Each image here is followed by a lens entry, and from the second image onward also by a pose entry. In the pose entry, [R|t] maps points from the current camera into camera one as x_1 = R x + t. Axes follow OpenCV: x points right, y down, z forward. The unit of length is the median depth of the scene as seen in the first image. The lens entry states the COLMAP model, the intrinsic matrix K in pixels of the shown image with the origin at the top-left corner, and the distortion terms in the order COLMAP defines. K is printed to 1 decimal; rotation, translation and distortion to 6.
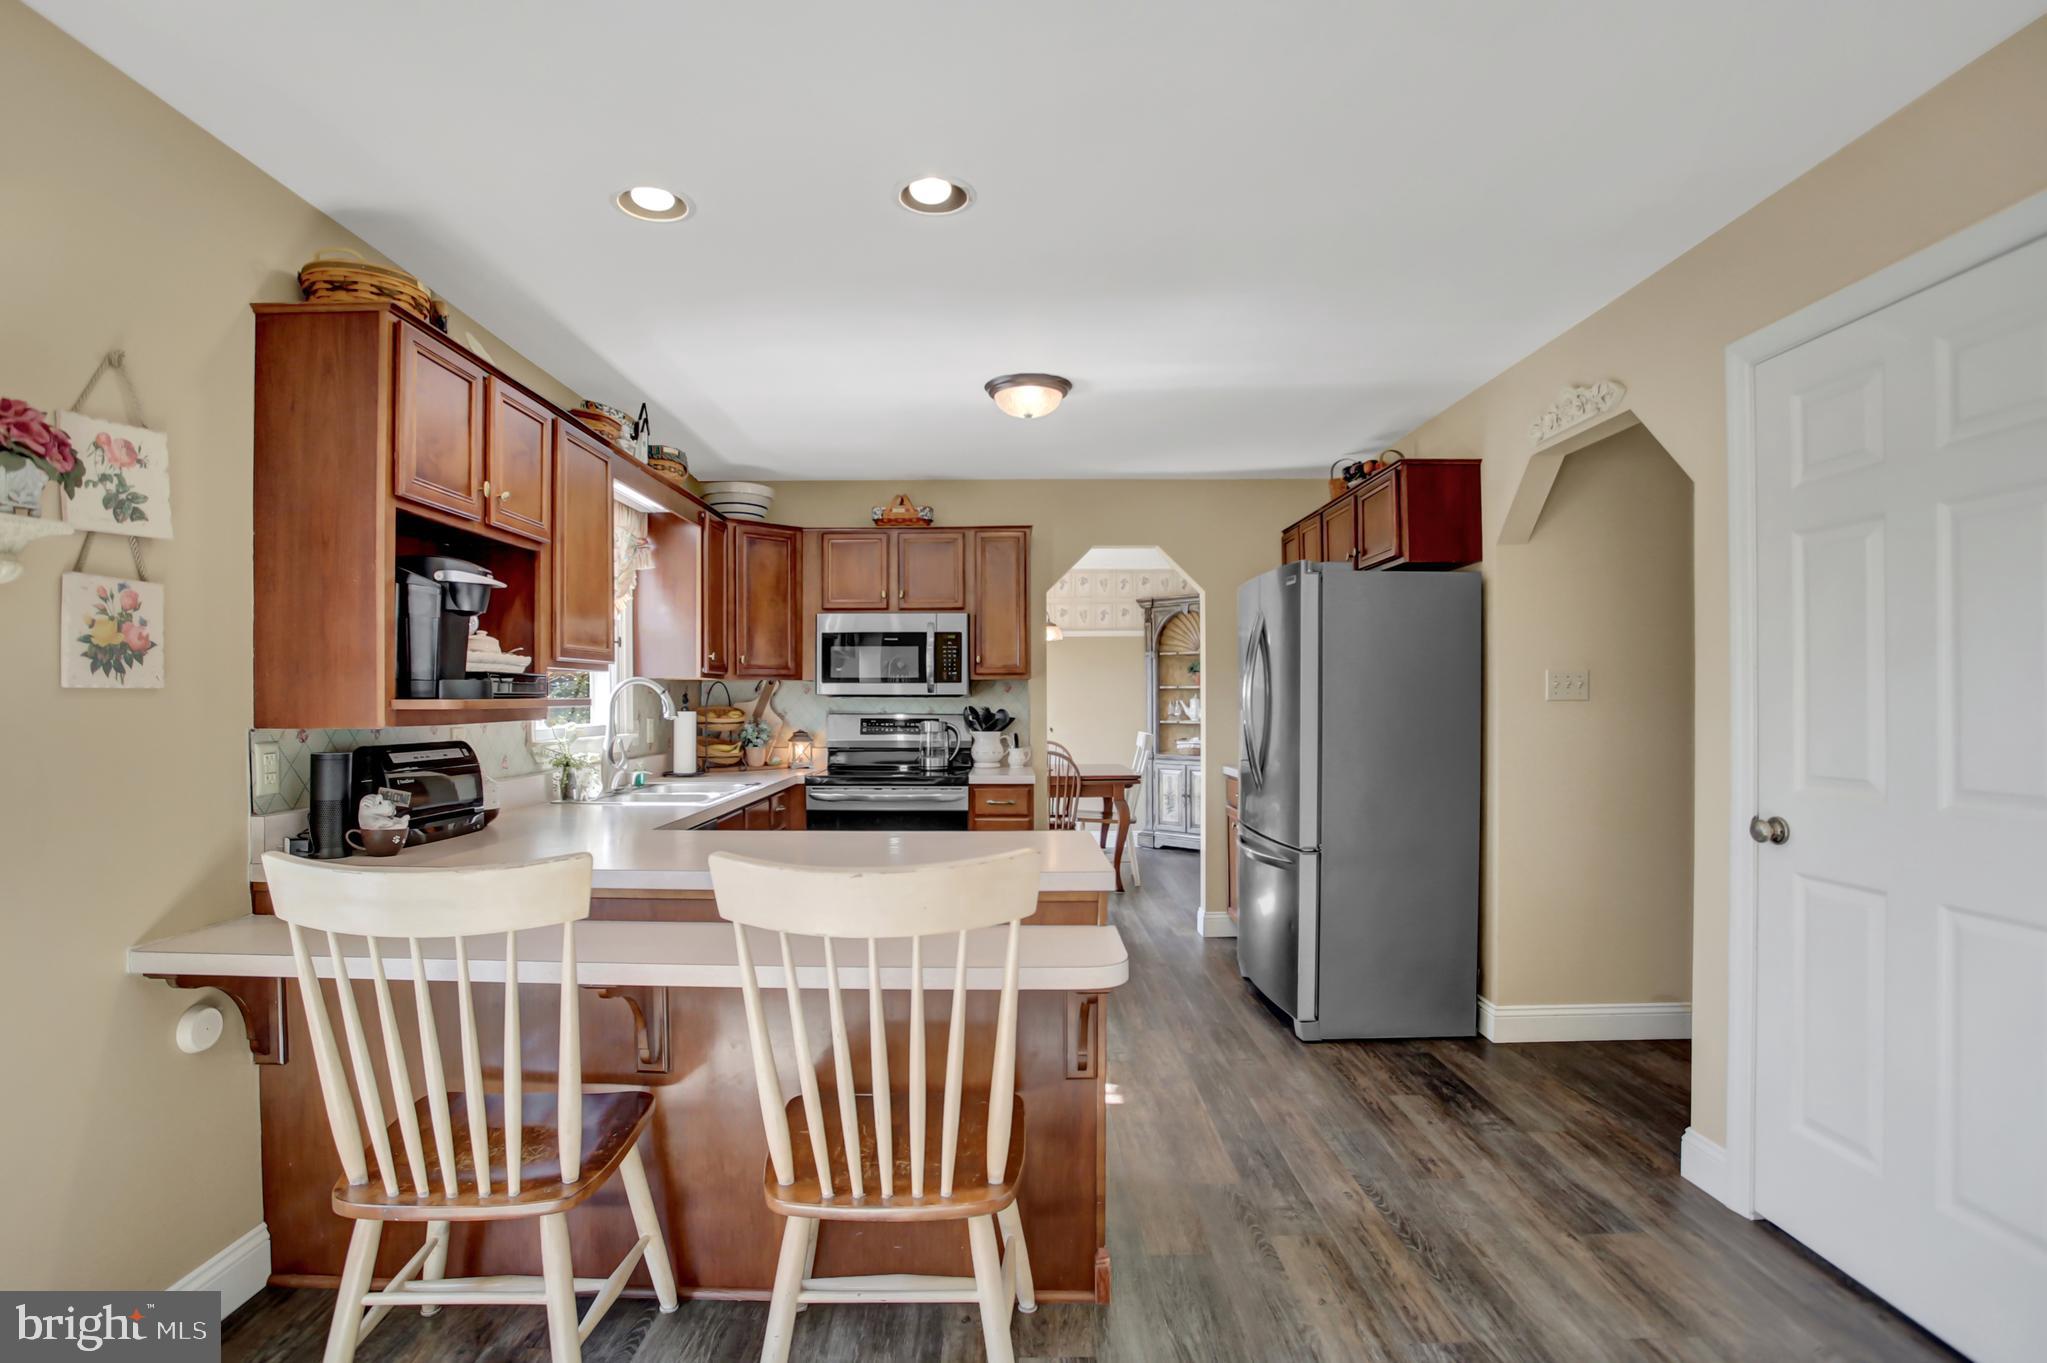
lens RADIAL K [[1001.2, 0, 1000.3], [0, 1001.2, 745.8], [0, 0, 1]] dist [-0.038329, -0.000038]
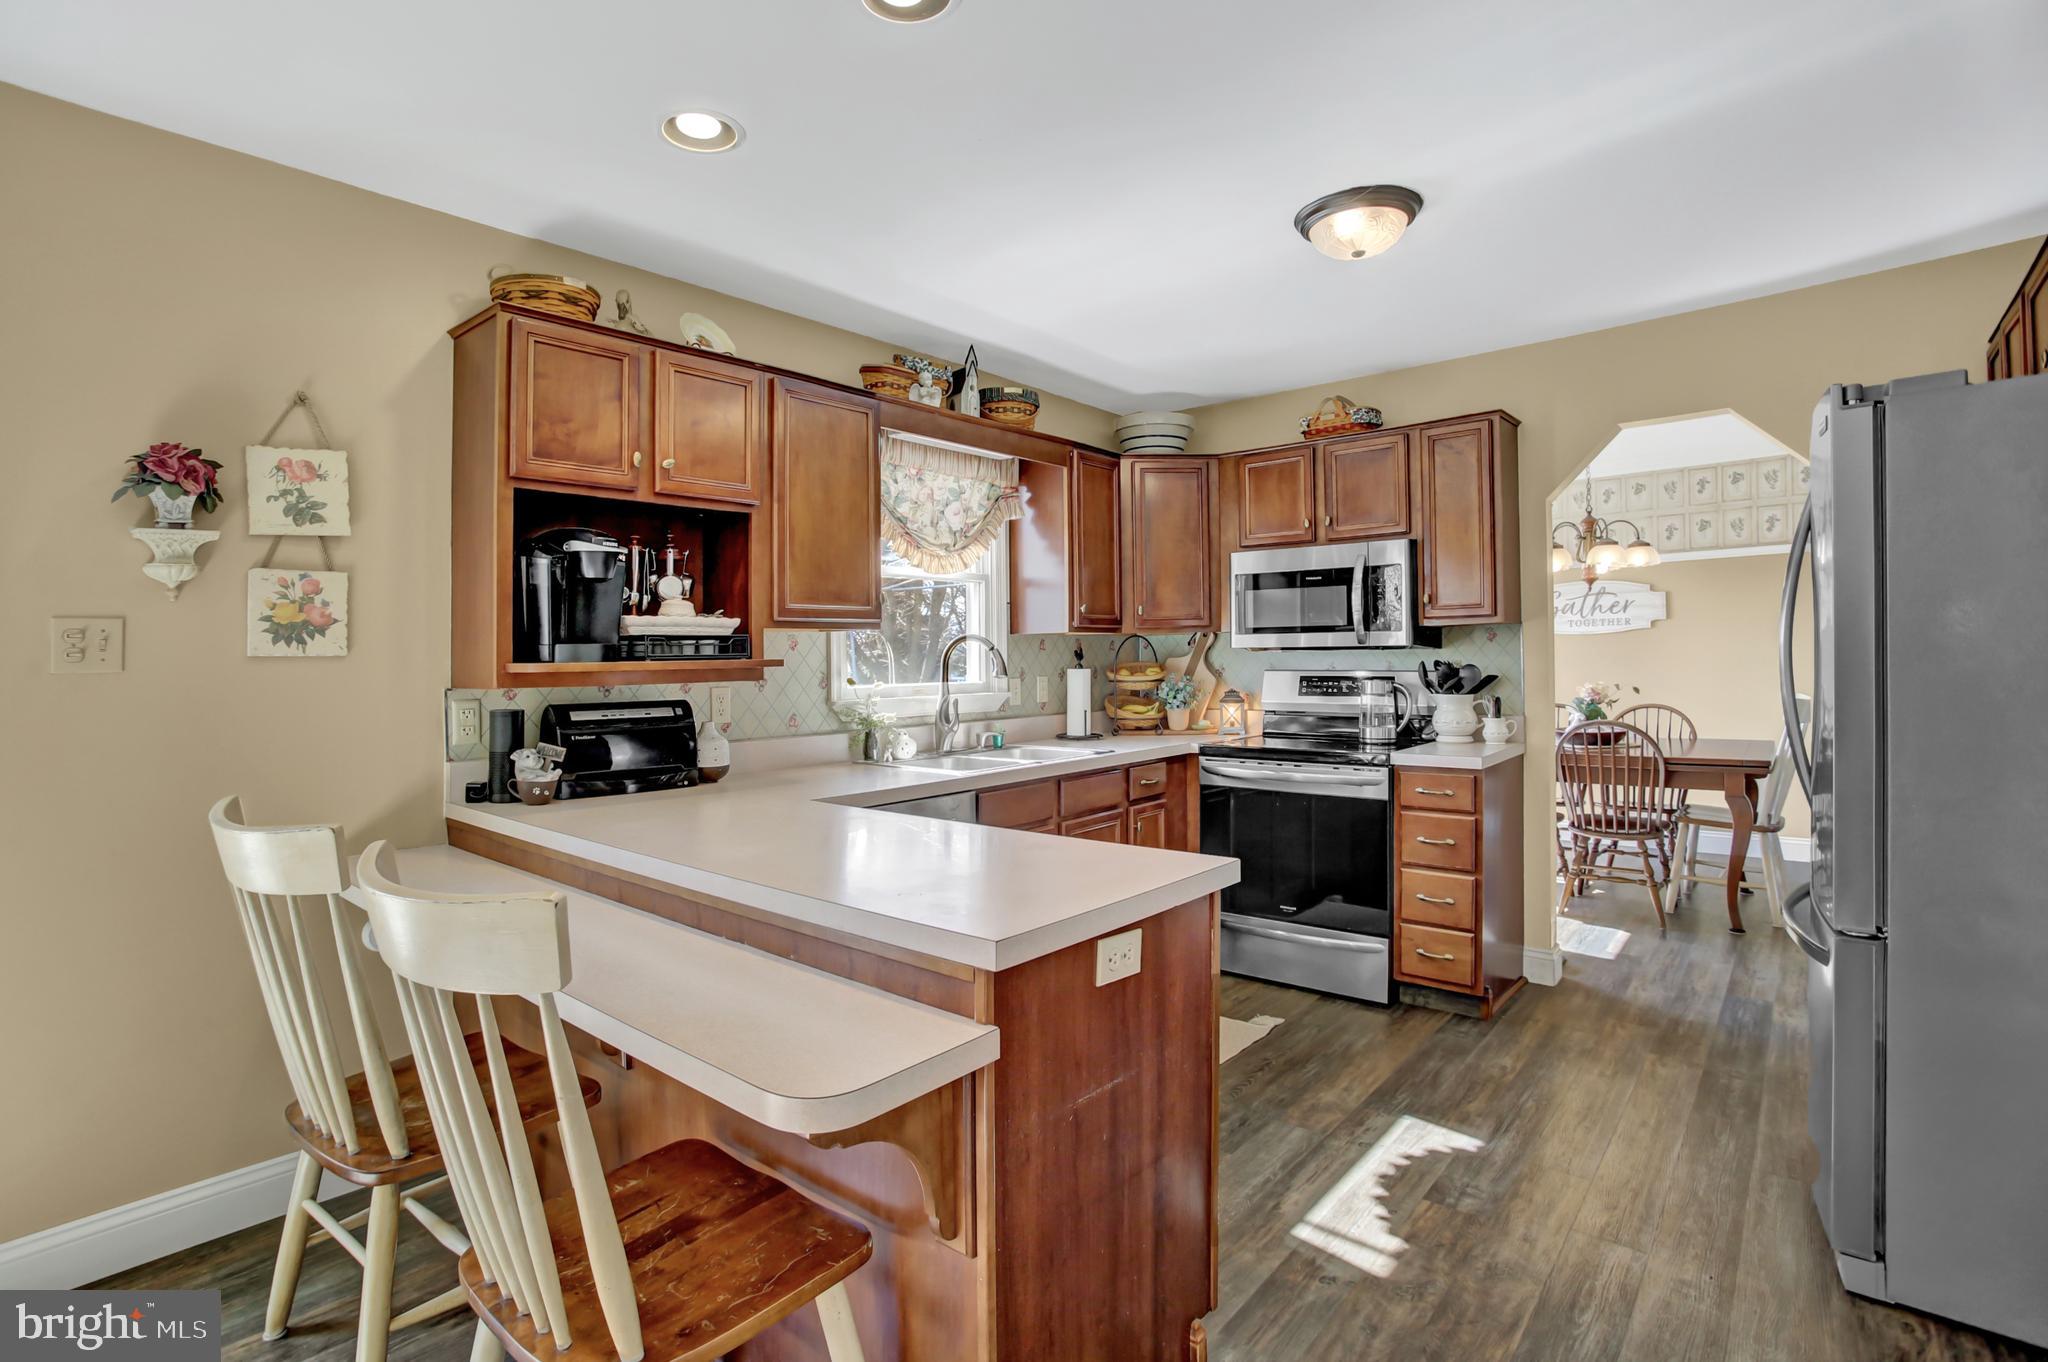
lens RADIAL K [[1015.7, 0, 987.7], [0, 1015.7, 670.8], [0, 0, 1]] dist [-0.088436, 0.043908]
pose [[0.759910, -0.000198, -0.650029, 0.240295], [-0.017662, 0.999624, -0.020952, -0.011645], [0.649789, 0.027402, 0.759621, 0.239552]]
